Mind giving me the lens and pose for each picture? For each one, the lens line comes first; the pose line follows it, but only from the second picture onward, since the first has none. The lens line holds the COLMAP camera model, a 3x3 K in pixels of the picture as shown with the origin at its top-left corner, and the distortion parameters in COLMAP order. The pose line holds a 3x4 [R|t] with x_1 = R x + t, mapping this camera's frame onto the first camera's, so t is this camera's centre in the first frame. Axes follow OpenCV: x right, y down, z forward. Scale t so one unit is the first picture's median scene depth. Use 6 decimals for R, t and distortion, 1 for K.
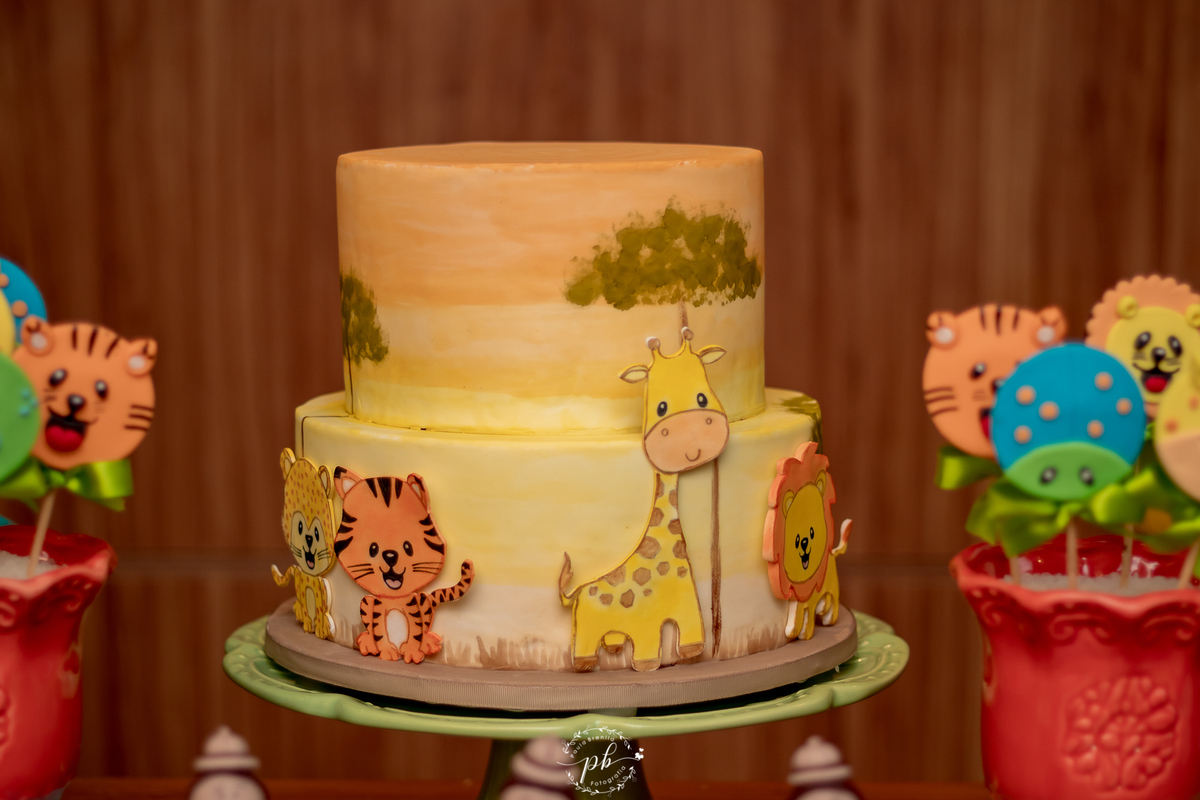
lens RADIAL K [[3023.5, 0, 601.3], [0, 3023.5, 400.7], [0, 0, 1]] dist [-0.165354, -0.104982]
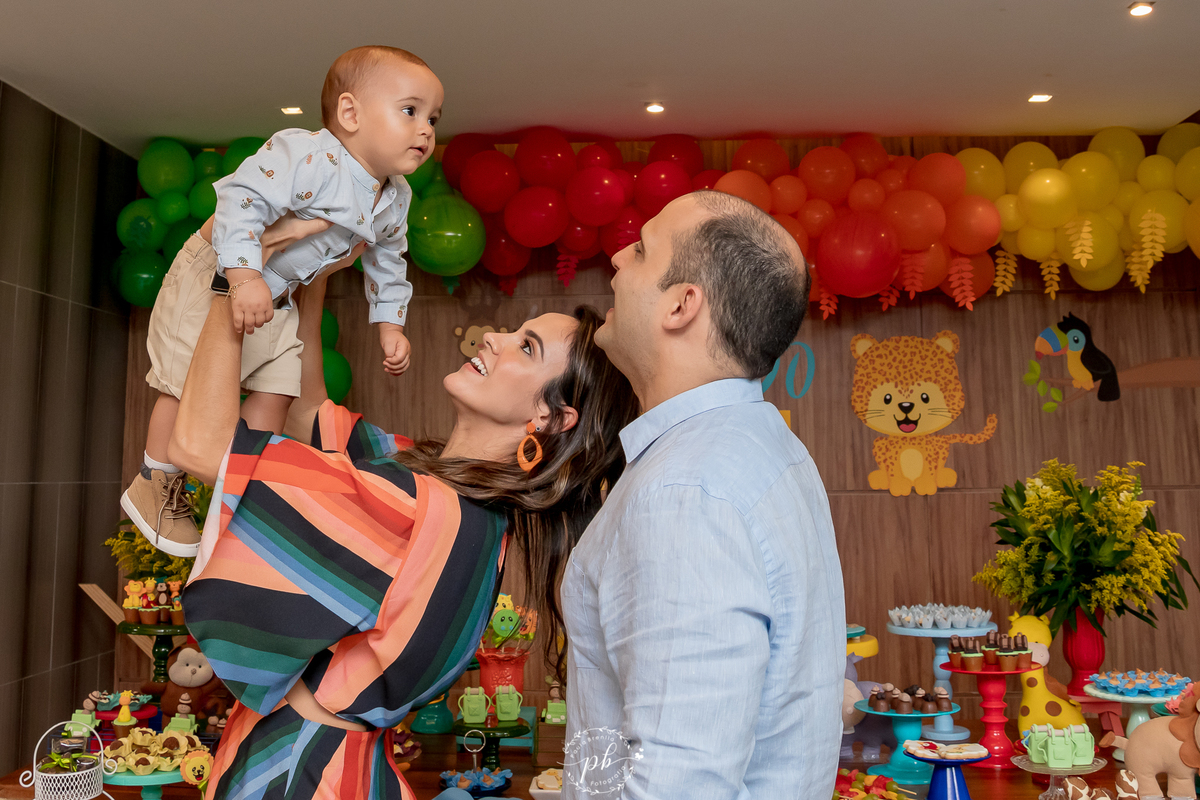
lens RADIAL K [[1426.9, 0, 505.7], [0, 1426.9, 199.0], [0, 0, 1]] dist [-0.142024, 0.122658]
pose [[0.996648, -0.014709, -0.080475, 0.004850], [-0.012558, 0.944533, -0.328176, 0.103120], [0.080838, 0.328086, 0.941182, -1.468782]]
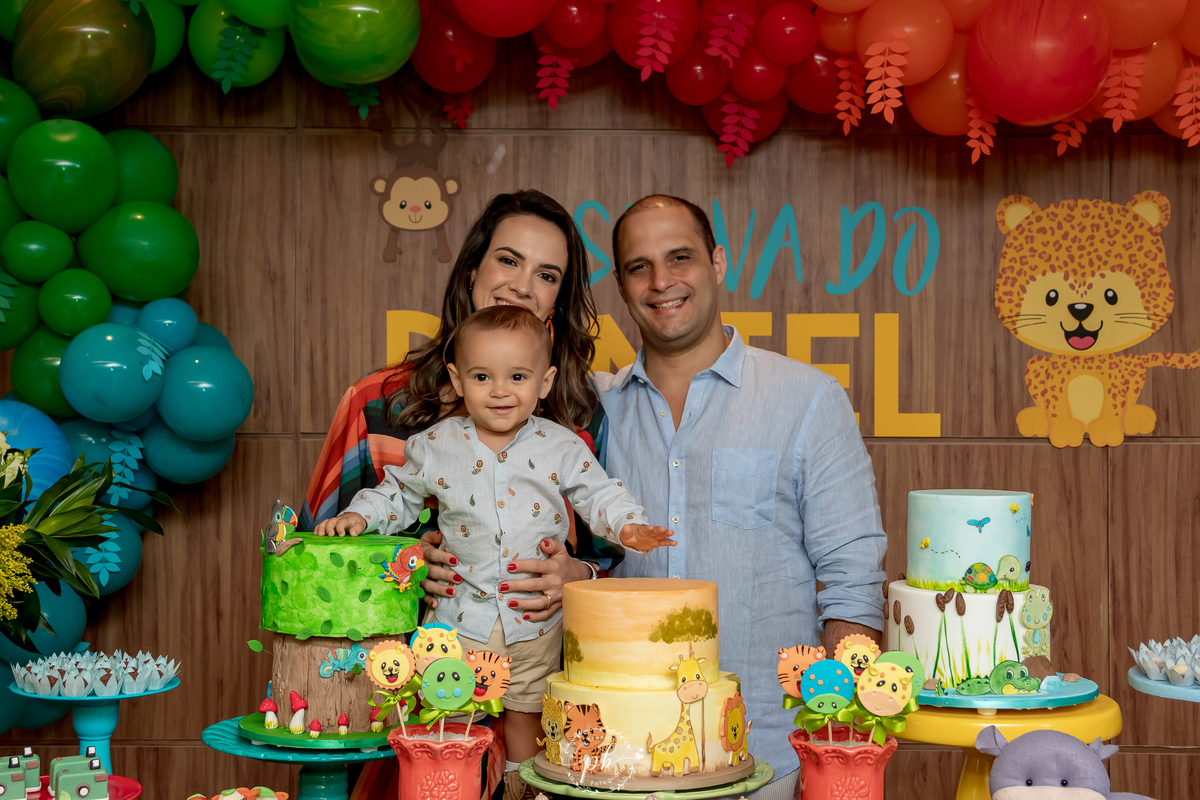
lens RADIAL K [[1656.0, 0, 595.1], [0, 1656.0, 403.6], [0, 0, 1]] dist [0.014532, 0.324794]
pose [[0.999995, 0.000084, -0.003313, -0.056307], [-0.000586, 0.988445, -0.151579, -0.017302], [0.003262, 0.151580, 0.988440, -0.547584]]
